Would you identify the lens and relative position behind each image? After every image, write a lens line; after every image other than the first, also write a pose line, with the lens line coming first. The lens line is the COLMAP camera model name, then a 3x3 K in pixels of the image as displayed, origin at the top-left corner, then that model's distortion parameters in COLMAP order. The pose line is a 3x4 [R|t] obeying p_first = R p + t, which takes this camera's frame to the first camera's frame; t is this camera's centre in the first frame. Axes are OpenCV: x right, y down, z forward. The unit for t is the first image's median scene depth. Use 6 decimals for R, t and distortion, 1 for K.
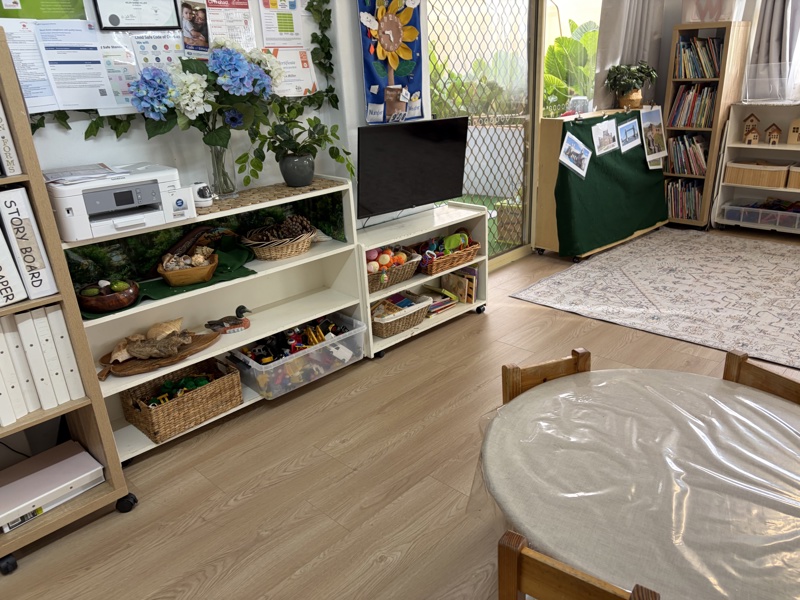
lens RADIAL K [[600.2, 0, 402.6], [0, 600.2, 302.3], [0, 0, 1]] dist [0.077571, -0.083291]
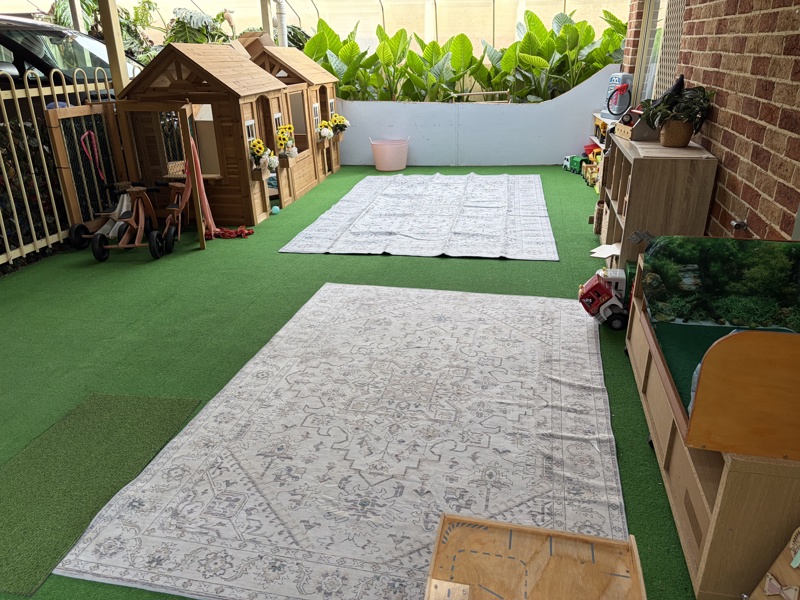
lens RADIAL K [[600.2, 0, 402.6], [0, 600.2, 302.3], [0, 0, 1]] dist [0.077571, -0.083291]
pose [[-0.530145, -0.266753, 0.804854, -0.015164], [0.343545, 0.800245, 0.491513, -0.556121], [-0.775192, 0.537077, -0.332604, 1.179614]]
